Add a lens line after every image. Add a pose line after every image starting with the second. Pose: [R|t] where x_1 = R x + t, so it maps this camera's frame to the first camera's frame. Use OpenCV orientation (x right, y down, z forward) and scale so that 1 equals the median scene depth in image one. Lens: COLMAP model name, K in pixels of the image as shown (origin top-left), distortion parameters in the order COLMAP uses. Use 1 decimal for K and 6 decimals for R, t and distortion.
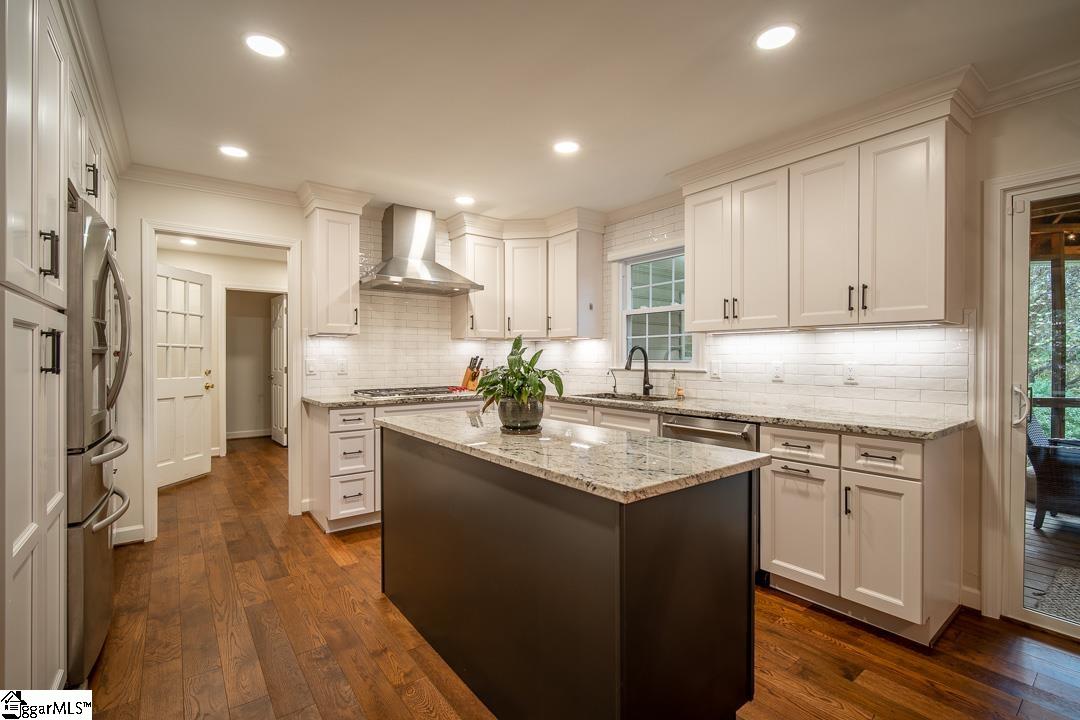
lens RADIAL K [[482.5, 0, 537.4], [0, 482.5, 364.3], [0, 0, 1]] dist [-0.014599, 0.005115]
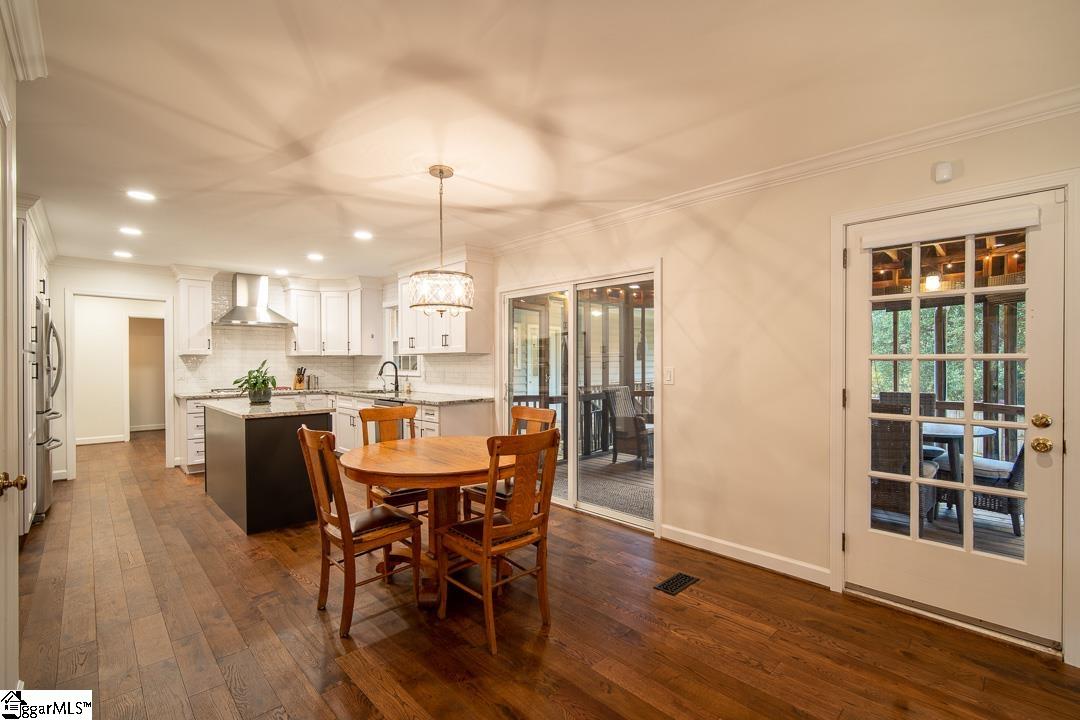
lens RADIAL K [[472.8, 0, 536.0], [0, 472.8, 365.7], [0, 0, 1]] dist [-0.015298, 0.005410]
pose [[0.993151, -0.004339, 0.116756, 0.529293], [0.005045, 0.999971, -0.005752, -0.010360], [-0.116728, 0.006301, 0.993144, -0.700525]]
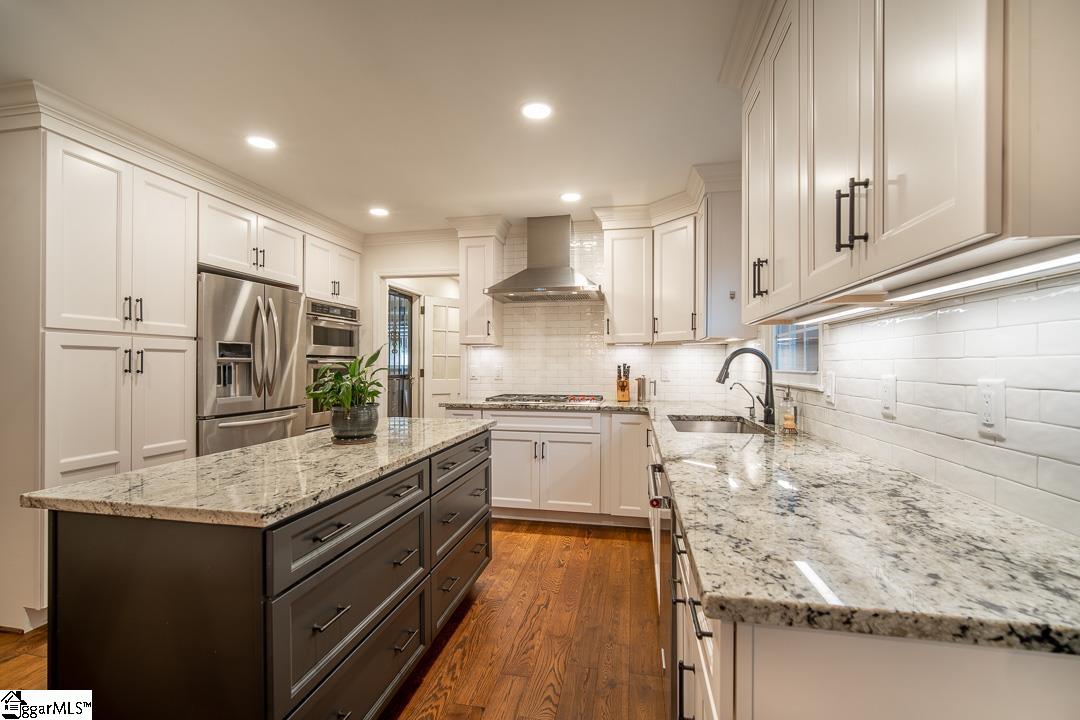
lens RADIAL K [[472.8, 0, 536.0], [0, 472.8, 365.7], [0, 0, 1]] dist [-0.015298, 0.005410]
pose [[0.661476, 0.003639, -0.749958, 0.506932], [-0.012337, 0.999906, -0.006029, -0.006344], [0.749865, 0.013240, 0.661458, 0.353676]]
